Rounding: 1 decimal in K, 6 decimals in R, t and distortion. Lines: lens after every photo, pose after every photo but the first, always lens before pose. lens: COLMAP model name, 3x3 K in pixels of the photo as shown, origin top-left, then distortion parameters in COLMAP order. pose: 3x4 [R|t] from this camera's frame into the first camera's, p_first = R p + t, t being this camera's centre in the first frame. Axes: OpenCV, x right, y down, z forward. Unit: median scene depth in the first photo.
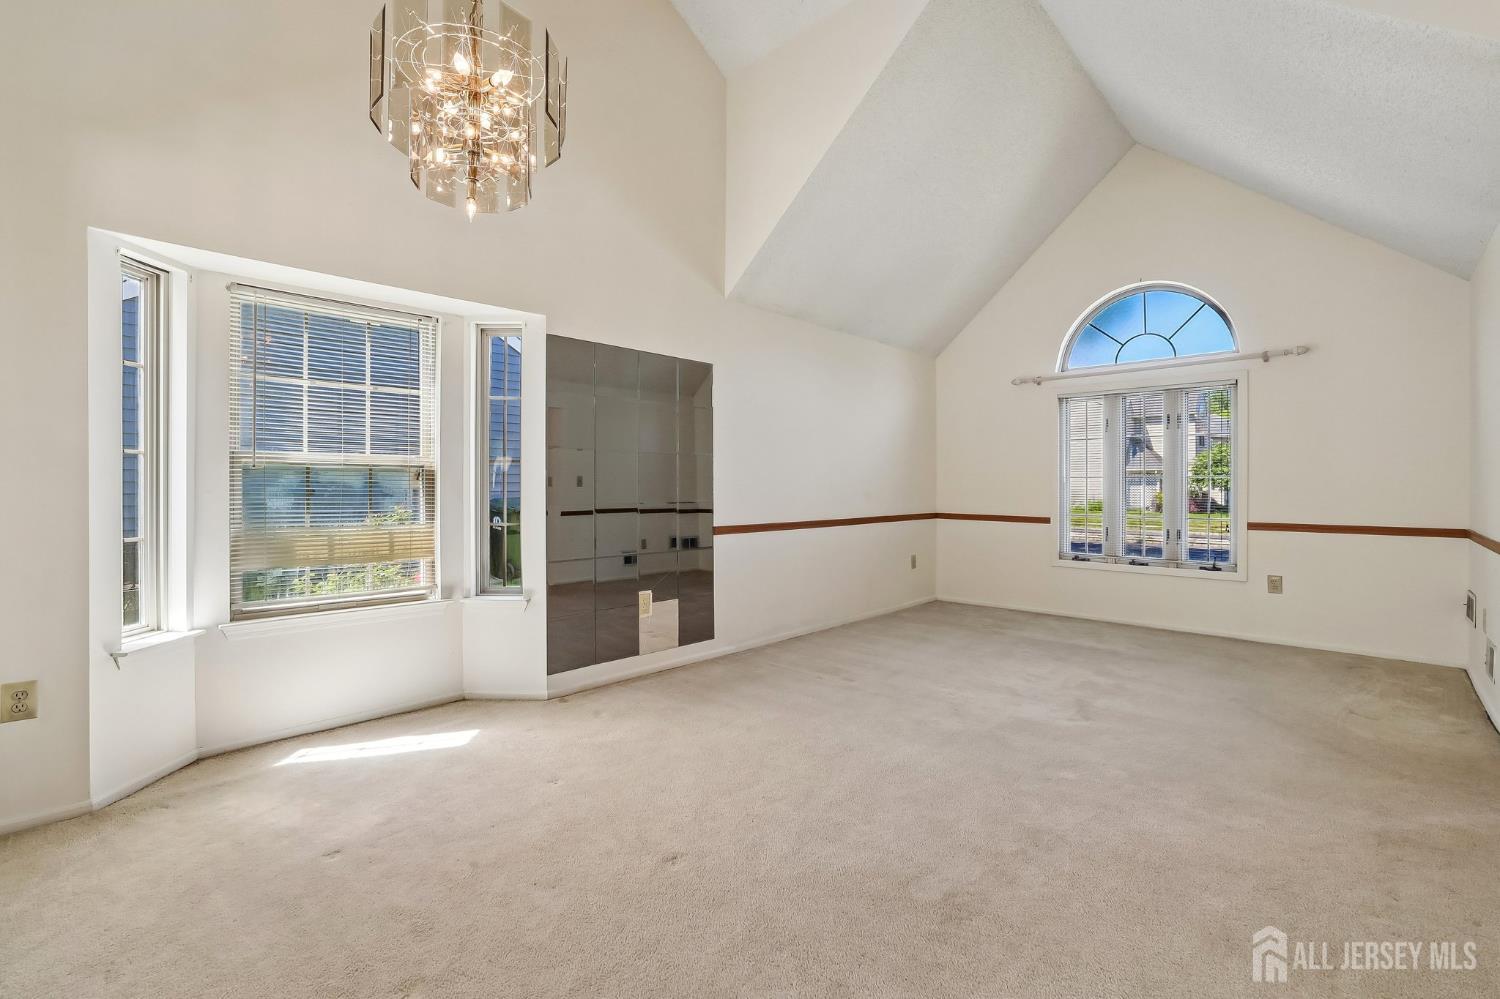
lens RADIAL K [[647.6, 0, 747.7], [0, 647.6, 499.5], [0, 0, 1]] dist [-0.012917, 0.000721]
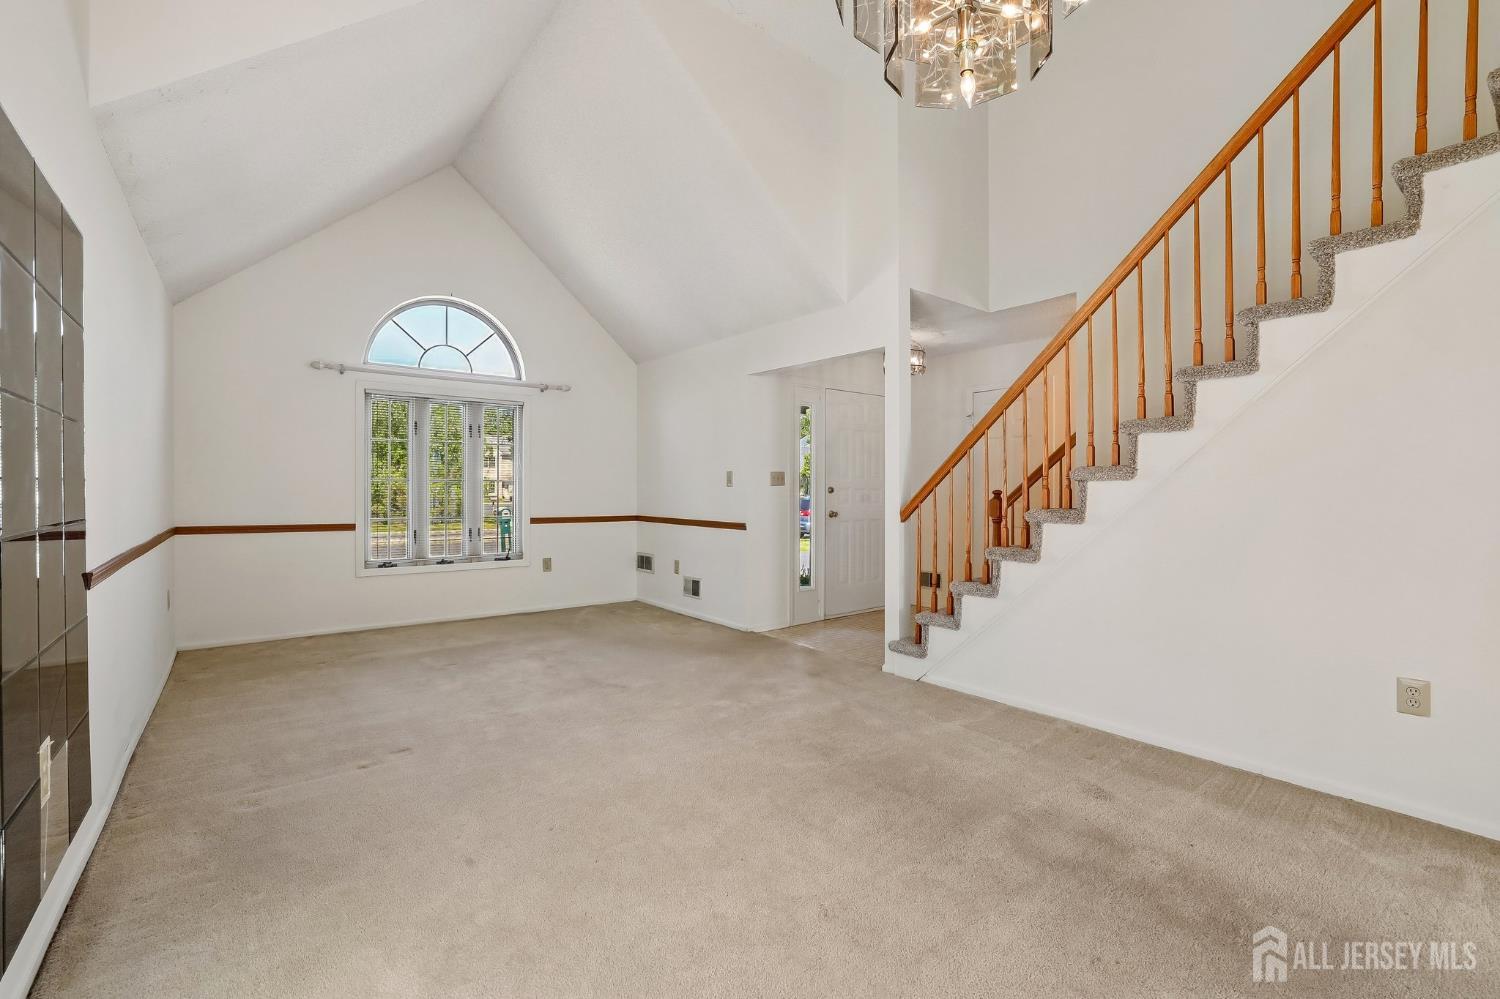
lens RADIAL K [[647.6, 0, 745.8], [0, 647.6, 489.9], [0, 0, 1]] dist [-0.012917, 0.000721]
pose [[0.153975, 0.000407, 0.988075, -0.408187], [0.019350, 0.999807, -0.003427, -0.006209], [-0.987885, 0.019647, 0.153938, 0.399492]]
